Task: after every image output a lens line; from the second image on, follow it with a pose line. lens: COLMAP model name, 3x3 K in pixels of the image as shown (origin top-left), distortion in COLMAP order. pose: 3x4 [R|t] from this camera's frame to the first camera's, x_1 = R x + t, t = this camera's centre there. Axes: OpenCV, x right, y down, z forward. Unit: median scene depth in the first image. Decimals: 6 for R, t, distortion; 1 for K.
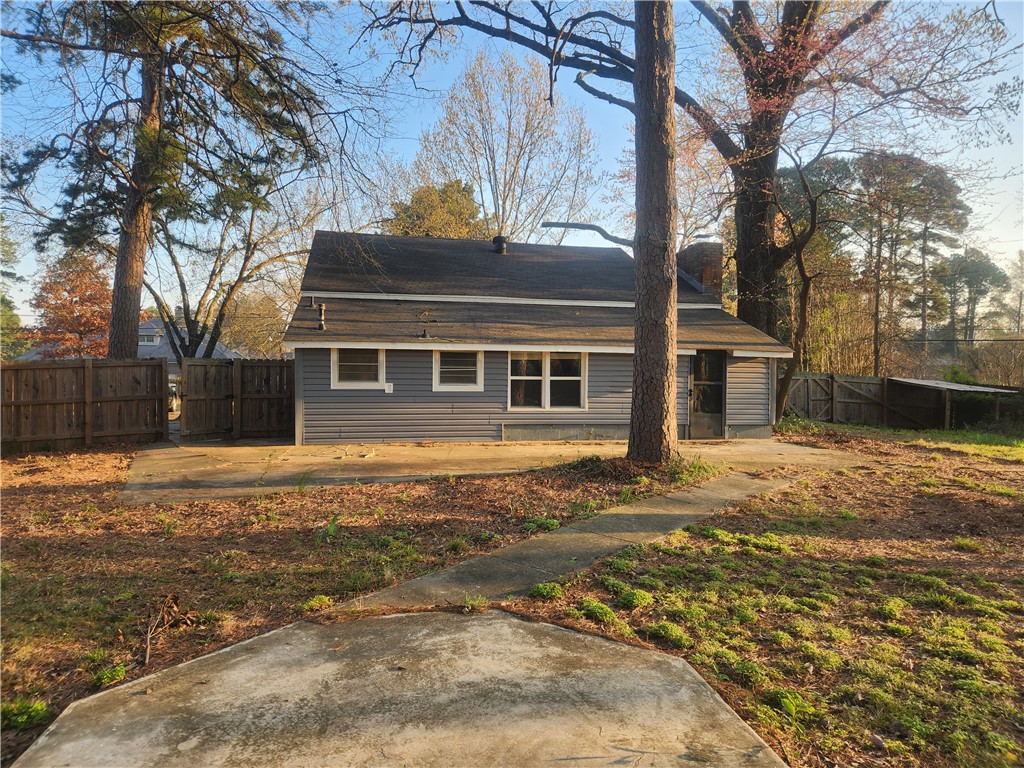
lens RADIAL K [[681.2, 0, 513.3], [0, 681.2, 383.4], [0, 0, 1]] dist [0.088429, -0.077651]
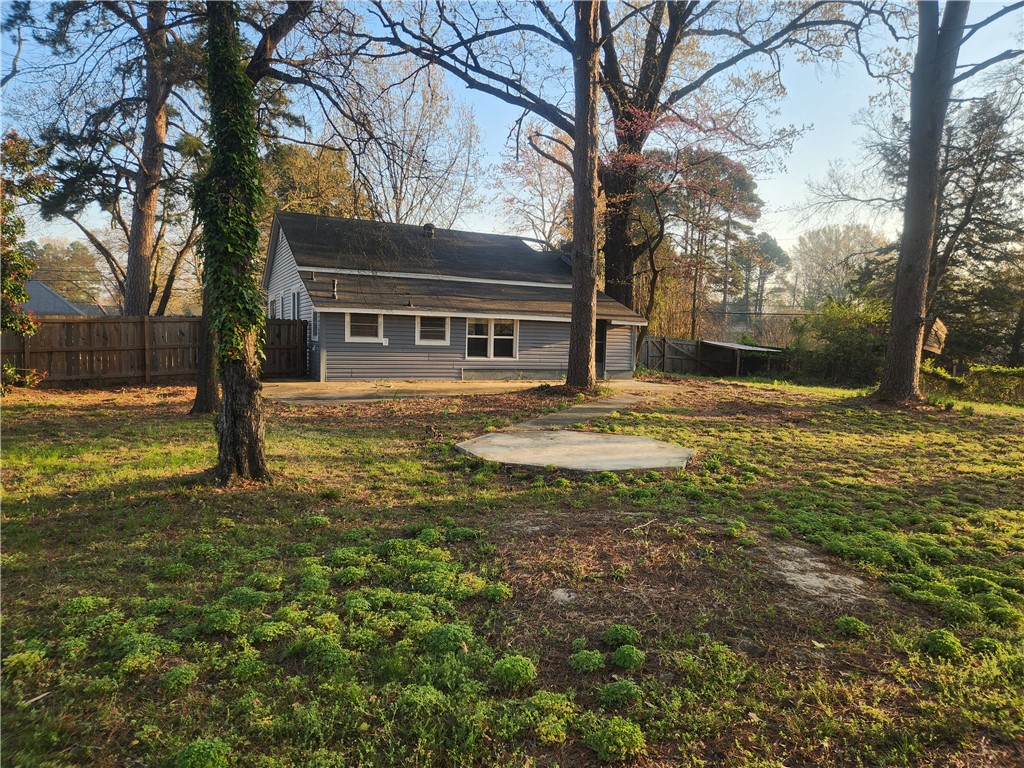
lens RADIAL K [[681.2, 0, 513.3], [0, 681.2, 388.4], [0, 0, 1]] dist [0.088429, -0.077651]
pose [[0.971909, -0.002871, 0.235341, -0.221298], [-0.011984, 0.998025, 0.061667, 0.010556], [-0.235053, -0.062755, 0.969954, -0.370276]]
